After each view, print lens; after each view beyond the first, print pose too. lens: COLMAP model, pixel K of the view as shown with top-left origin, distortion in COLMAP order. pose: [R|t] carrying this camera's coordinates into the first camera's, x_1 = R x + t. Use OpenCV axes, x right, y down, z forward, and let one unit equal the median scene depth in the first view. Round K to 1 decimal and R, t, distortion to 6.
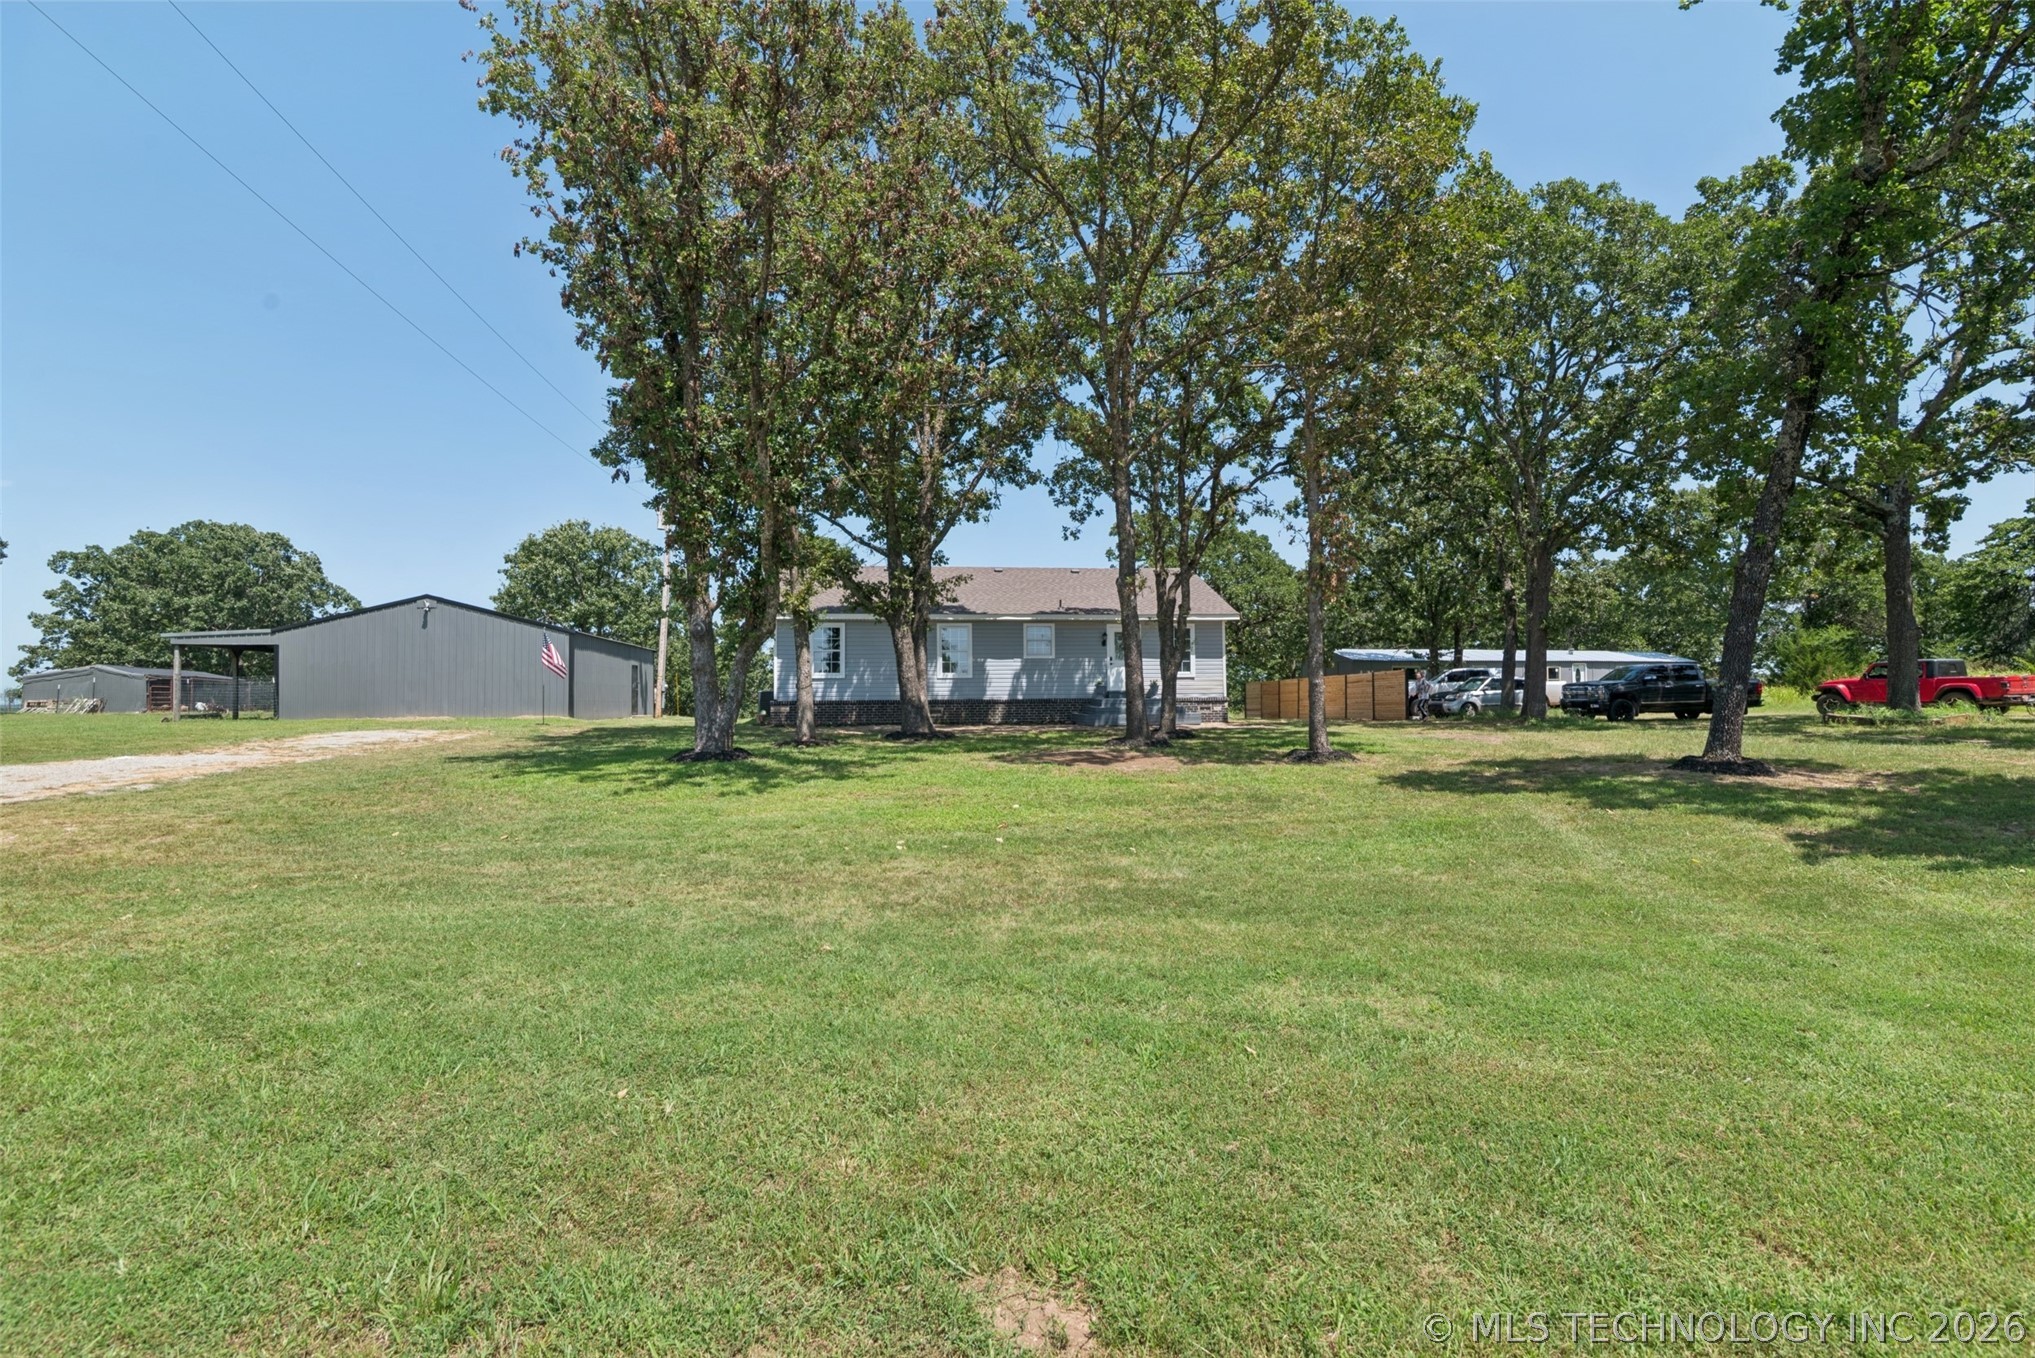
lens RADIAL K [[922.9, 0, 1012.8], [0, 922.9, 686.9], [0, 0, 1]] dist [-0.015696, 0.000337]
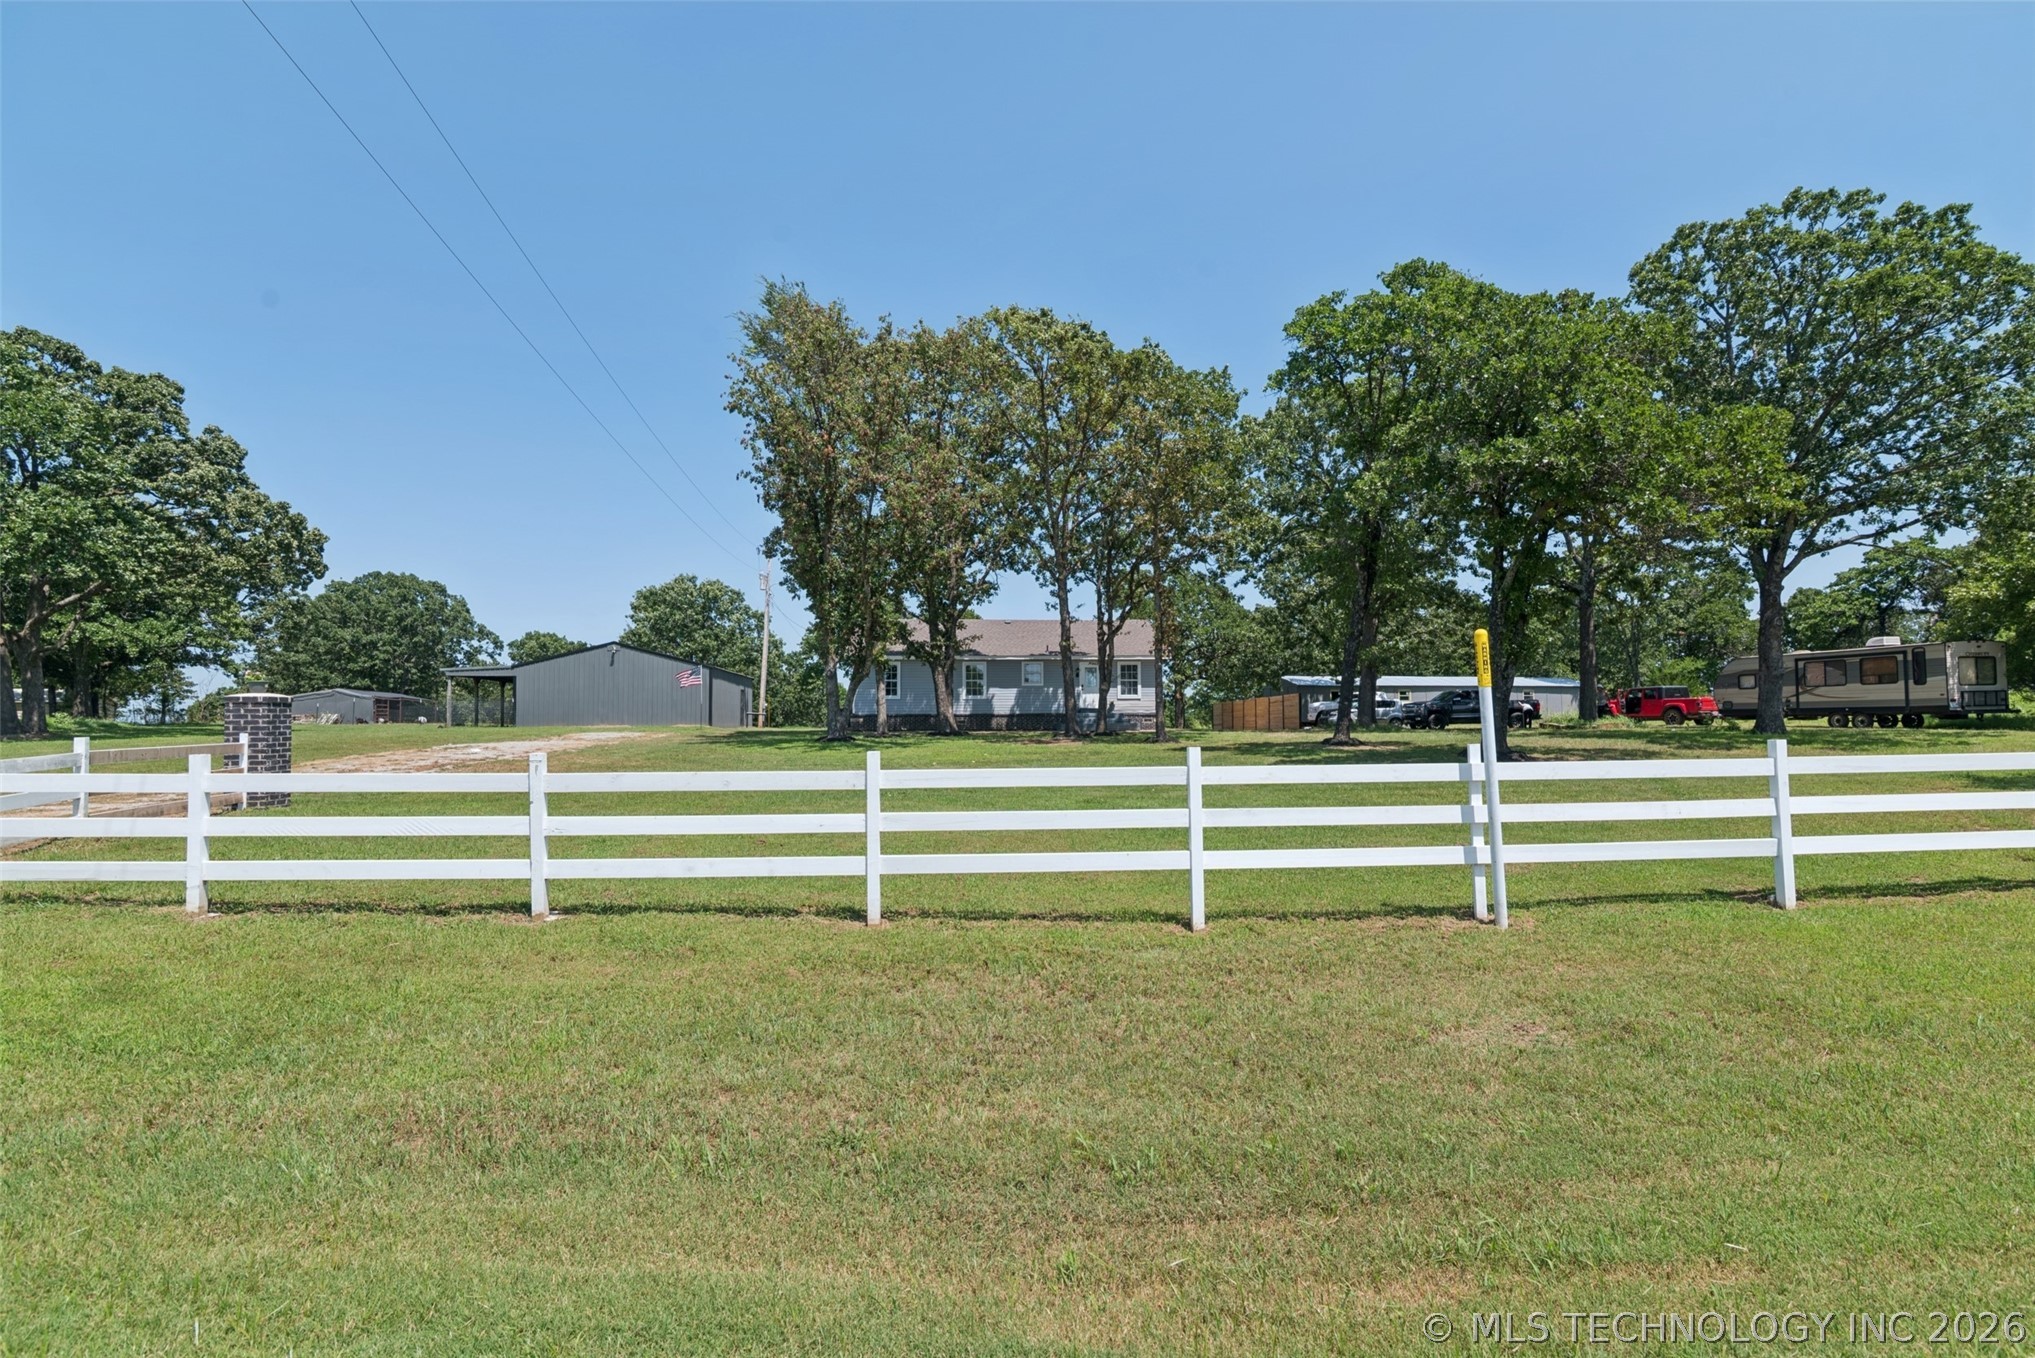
lens RADIAL K [[931.9, 0, 1018.7], [0, 931.9, 667.2], [0, 0, 1]] dist [-0.017465, -0.000363]
pose [[0.999297, -0.000602, -0.037497, 0.060806], [-0.001074, 0.999002, -0.044662, 0.005001], [0.037487, 0.044671, 0.998298, -0.461594]]
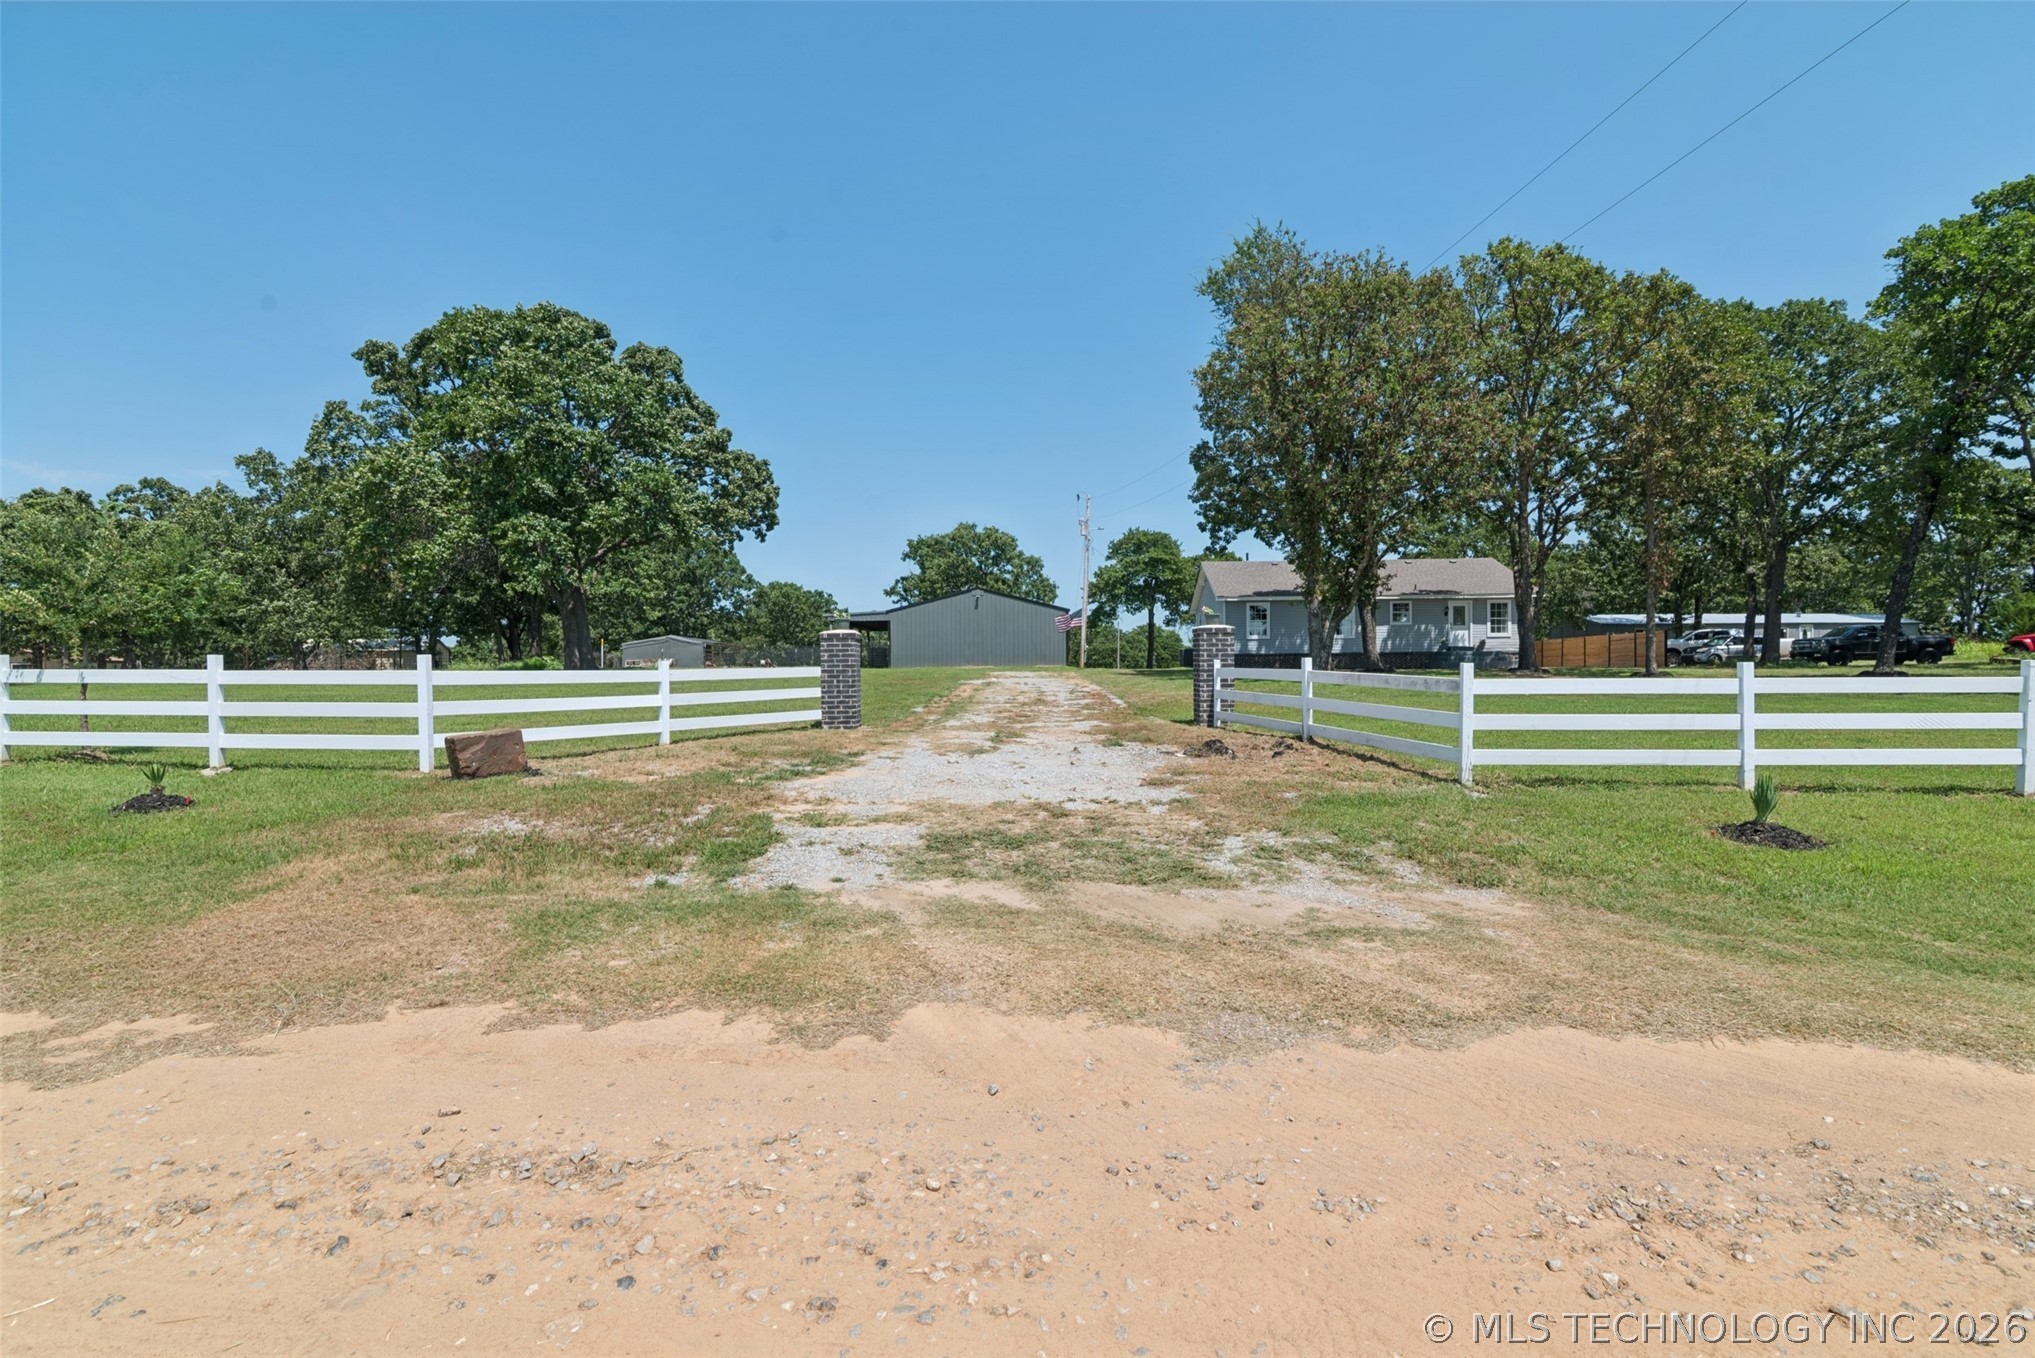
lens RADIAL K [[933.9, 0, 1019.7], [0, 933.9, 691.2], [0, 0, 1]] dist [-0.027448, 0.009479]
pose [[0.988153, 0.000431, -0.153472, -0.343355], [0.005607, 0.999227, 0.038912, 0.013548], [0.153370, -0.039312, 0.987386, -0.558482]]
